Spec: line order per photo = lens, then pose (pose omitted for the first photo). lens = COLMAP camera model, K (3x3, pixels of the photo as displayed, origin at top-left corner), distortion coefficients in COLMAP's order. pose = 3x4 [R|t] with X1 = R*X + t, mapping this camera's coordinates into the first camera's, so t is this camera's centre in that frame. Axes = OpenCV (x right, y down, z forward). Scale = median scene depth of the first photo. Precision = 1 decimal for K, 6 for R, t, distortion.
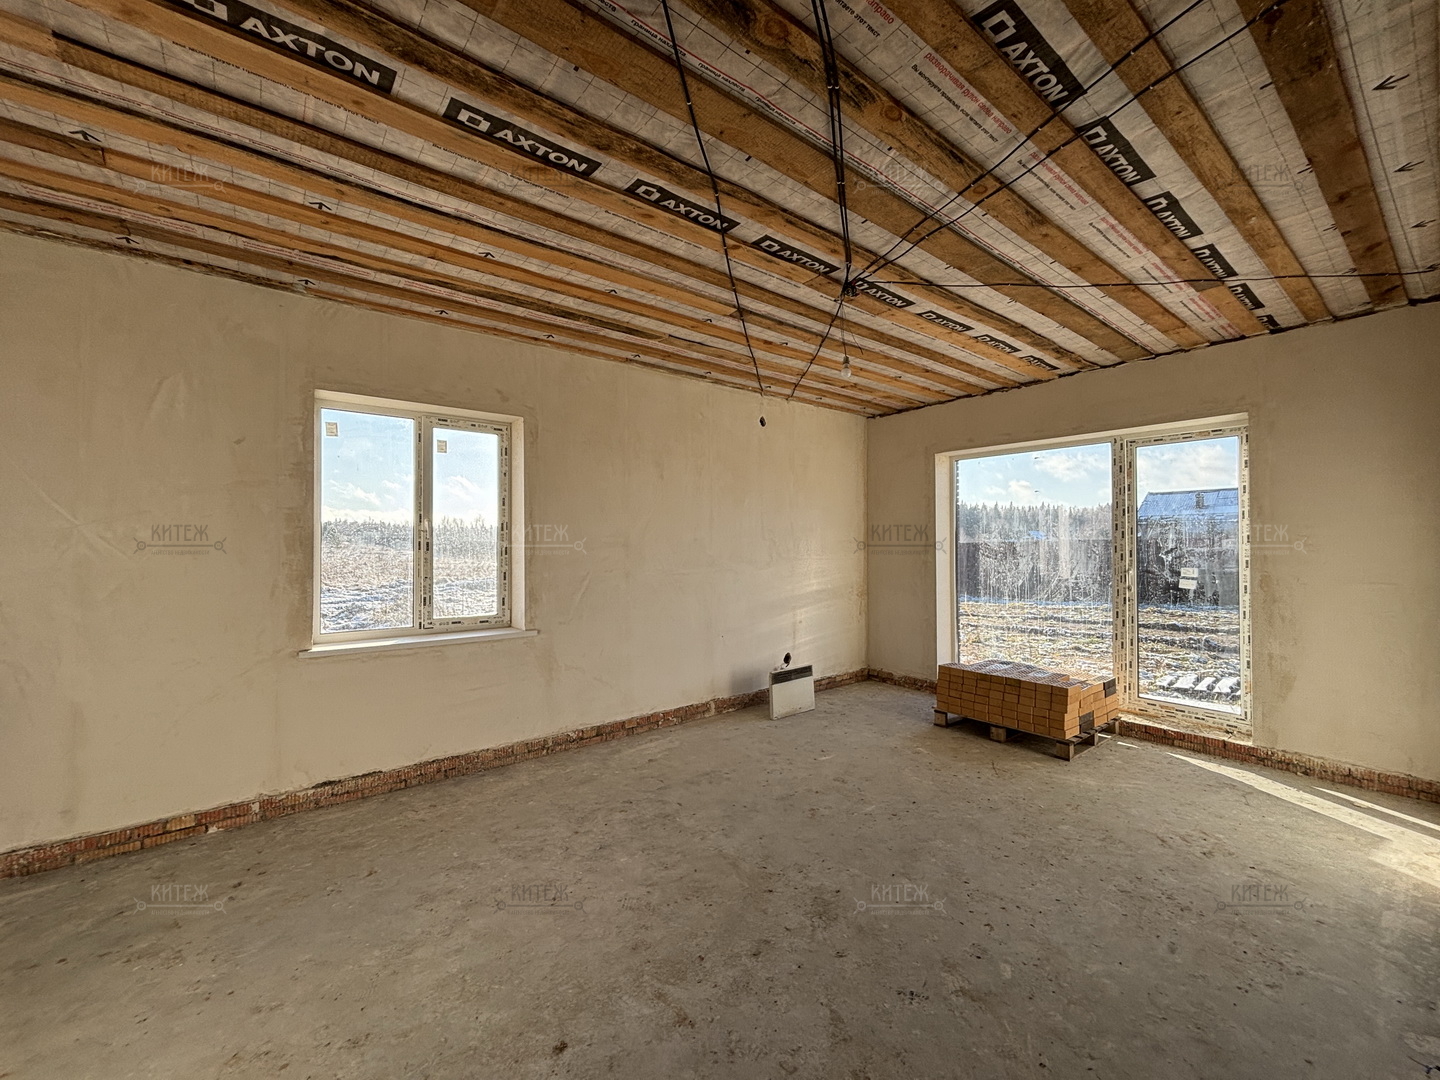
lens RADIAL K [[583.2, 0, 719.2], [0, 583.2, 545.2], [0, 0, 1]] dist [0.006143, -0.000174]
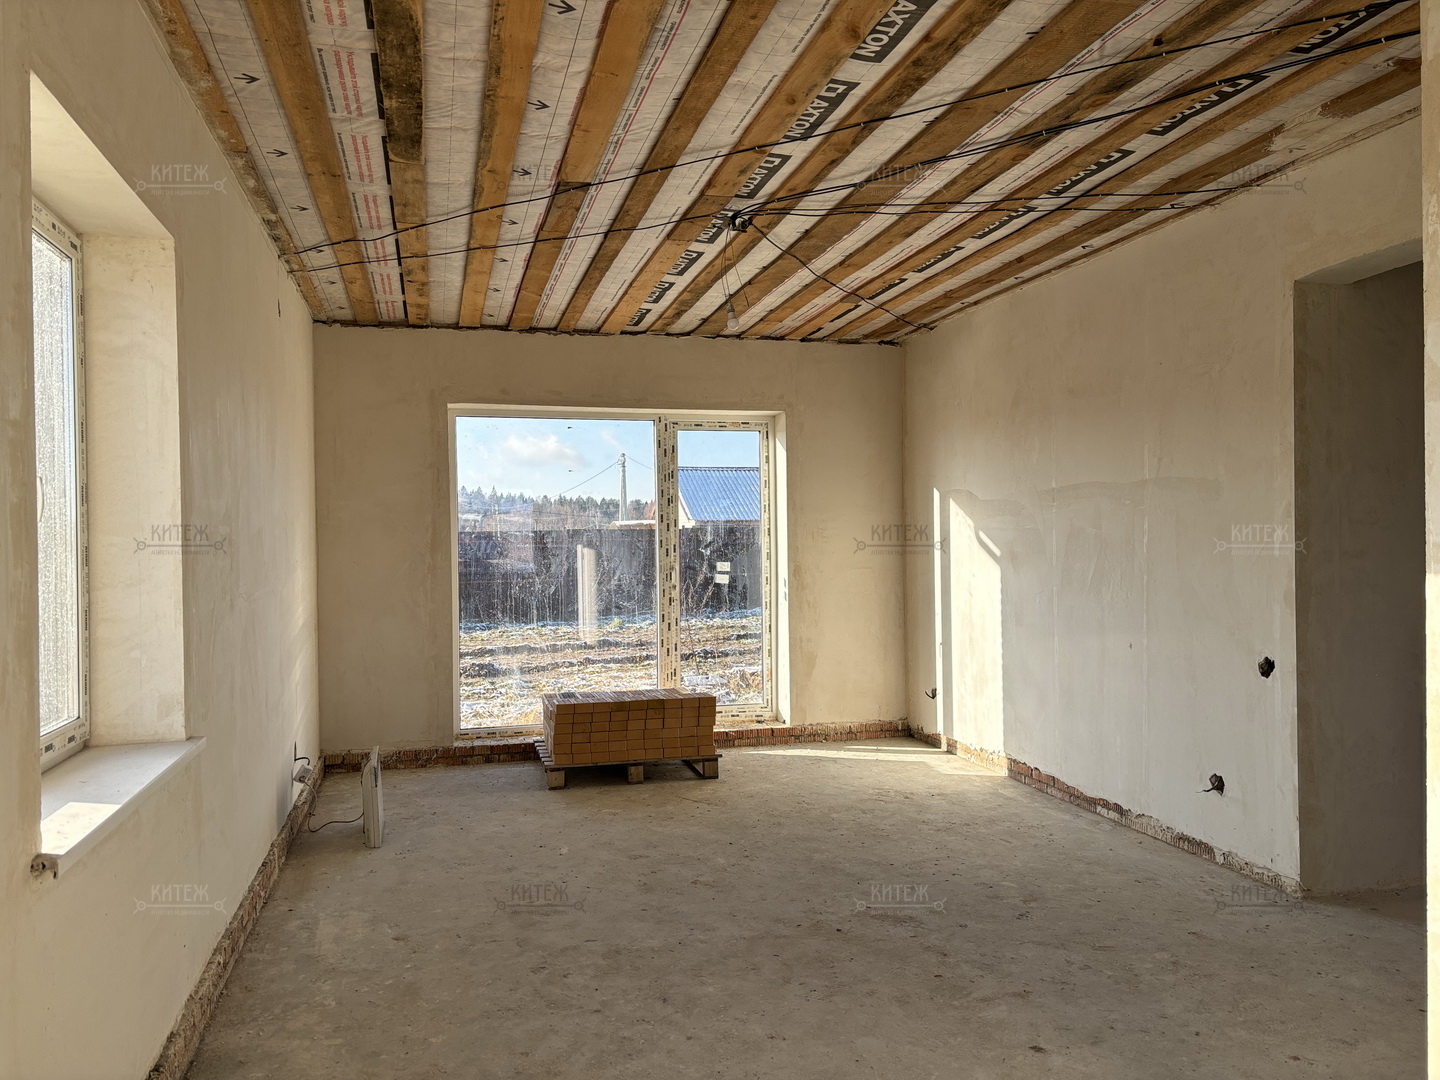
lens RADIAL K [[1078.6, 0, 720.7], [0, 1078.6, 547.6], [0, 0, 1]] dist [0.072316, -0.083833]
pose [[0.406815, -0.010018, 0.913456, -1.031577], [0.012205, 0.999910, 0.005530, 0.007072], [-0.913429, 0.008899, 0.406901, 0.357619]]
